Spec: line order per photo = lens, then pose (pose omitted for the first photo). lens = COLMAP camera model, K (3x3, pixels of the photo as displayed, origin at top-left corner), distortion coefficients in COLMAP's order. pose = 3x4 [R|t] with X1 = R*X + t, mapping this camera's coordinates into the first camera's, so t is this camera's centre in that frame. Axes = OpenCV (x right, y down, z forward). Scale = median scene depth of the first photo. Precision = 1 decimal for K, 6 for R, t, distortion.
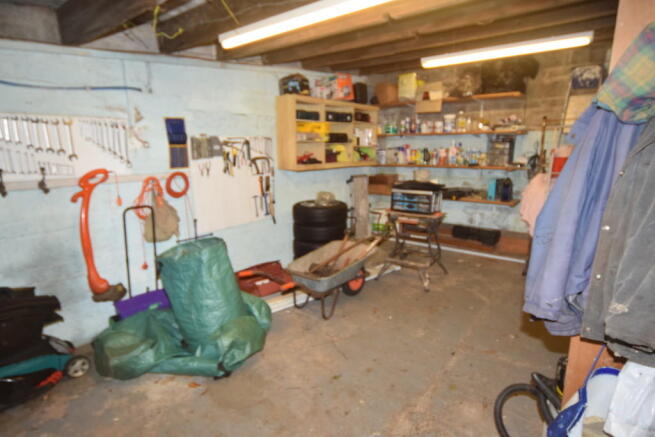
lens RADIAL K [[347.2, 0, 330.2], [0, 347.2, 219.0], [0, 0, 1]] dist [-0.016007, 0.001017]
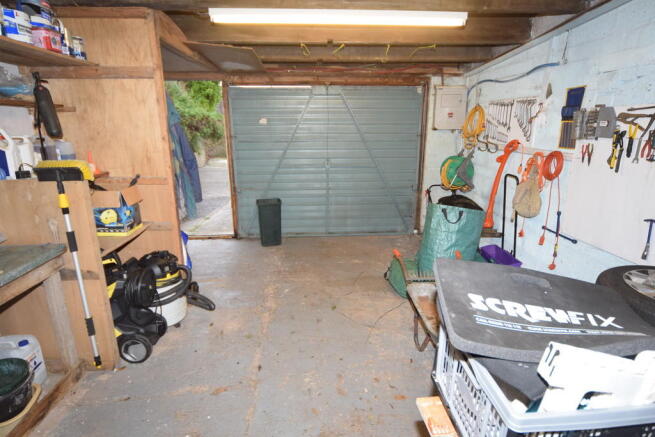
lens RADIAL K [[347.2, 0, 330.2], [0, 347.2, 219.0], [0, 0, 1]] dist [-0.016007, 0.001017]
pose [[-0.740679, 0.184609, -0.645998, 0.581886], [-0.134819, 0.901113, 0.412092, -0.262543], [0.658193, 0.392321, -0.642547, 1.242607]]
